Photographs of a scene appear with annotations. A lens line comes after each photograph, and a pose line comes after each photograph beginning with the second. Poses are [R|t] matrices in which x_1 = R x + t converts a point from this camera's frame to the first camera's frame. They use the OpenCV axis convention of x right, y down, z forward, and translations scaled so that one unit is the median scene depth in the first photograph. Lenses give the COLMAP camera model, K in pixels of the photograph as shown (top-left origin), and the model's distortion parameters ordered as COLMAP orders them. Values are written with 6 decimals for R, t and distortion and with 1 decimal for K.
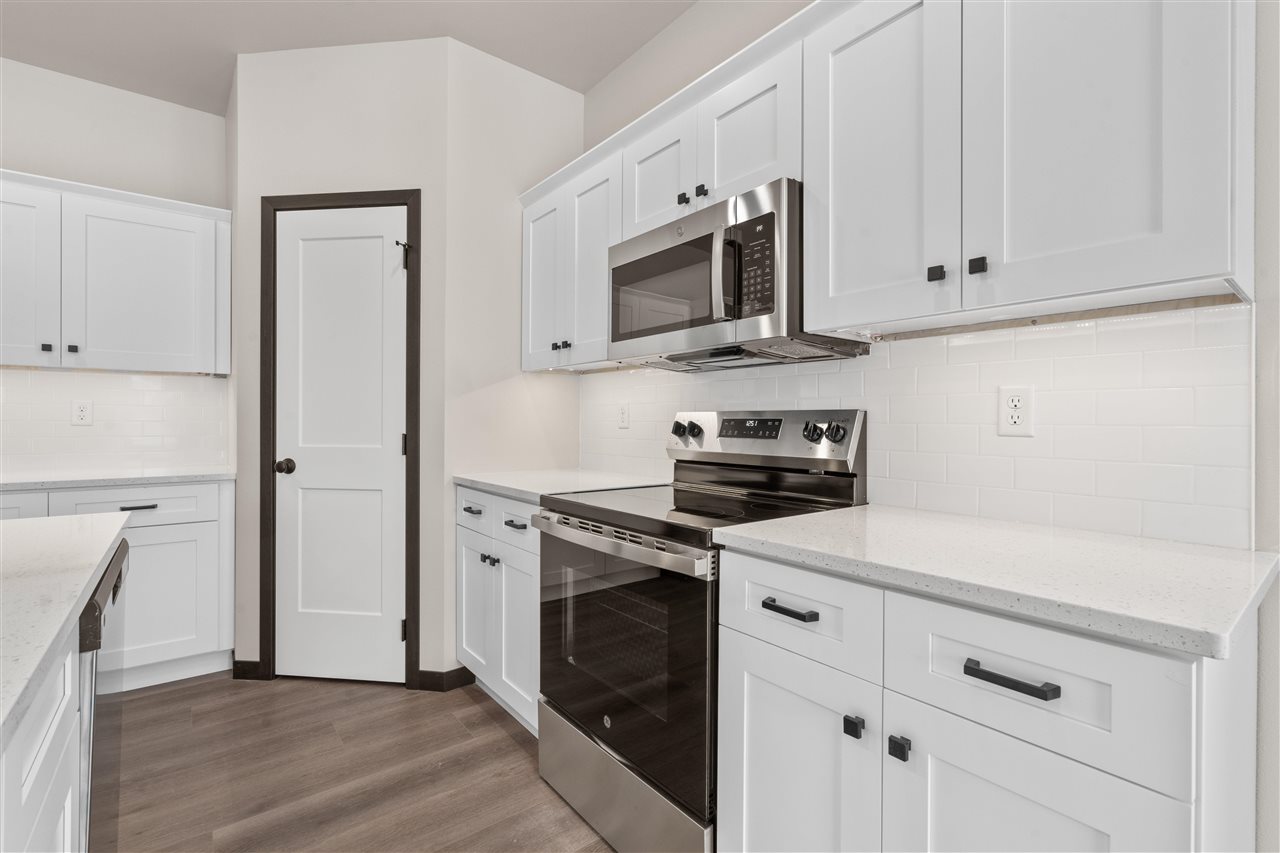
lens RADIAL K [[575.2, 0, 643.3], [0, 575.2, 422.6], [0, 0, 1]] dist [-0.013362, 0.000482]
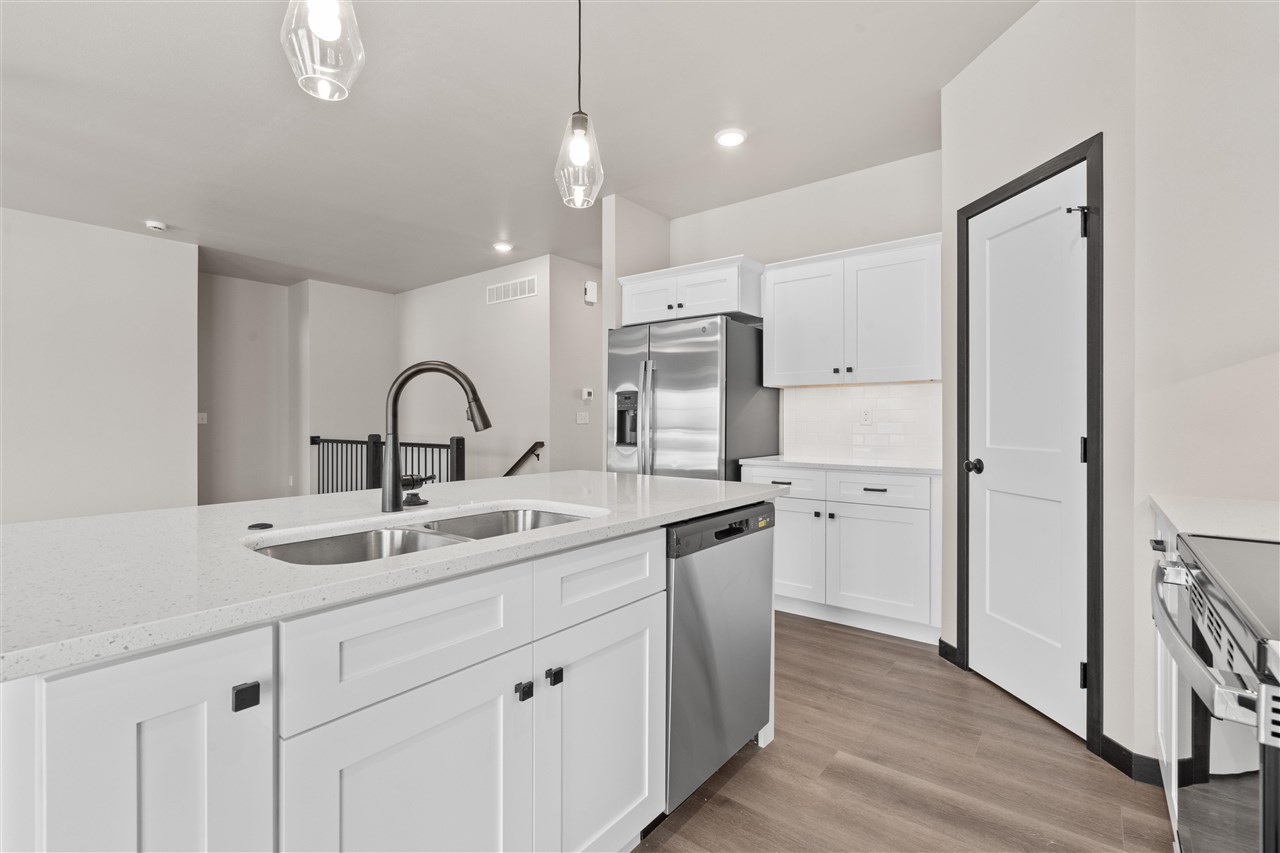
lens RADIAL K [[575.3, 0, 638.9], [0, 575.3, 421.2], [0, 0, 1]] dist [0.000995, -0.000211]
pose [[0.223664, -0.001159, -0.974666, 0.271540], [-0.004859, 0.999986, -0.002304, 0.001894], [0.974654, 0.005252, 0.223655, 0.207616]]
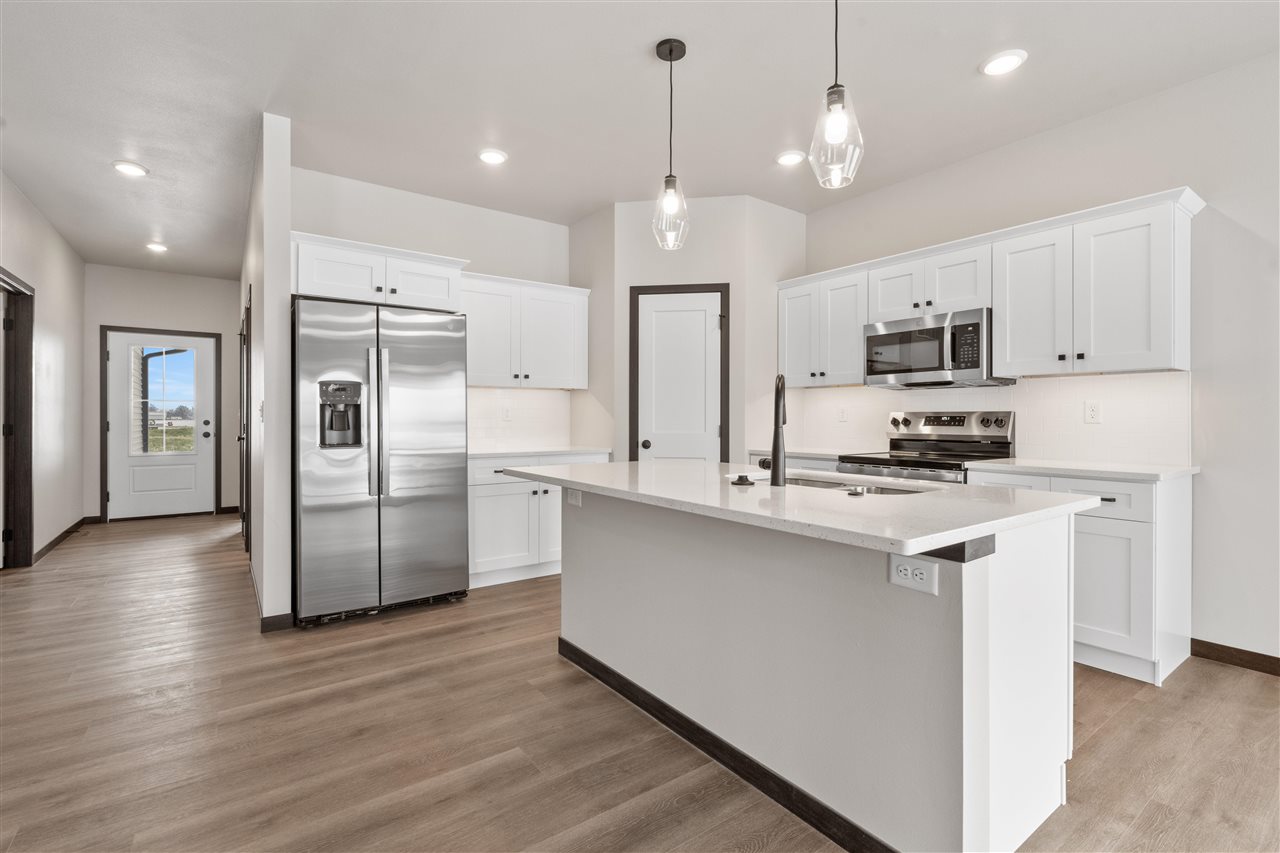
lens RADIAL K [[575.2, 0, 643.3], [0, 575.2, 422.6], [0, 0, 1]] dist [-0.013362, 0.000482]
pose [[0.998741, -0.001486, -0.050139, -0.610119], [0.001812, 0.999978, 0.006439, 0.001318], [0.050128, -0.006522, 0.998722, -0.811030]]
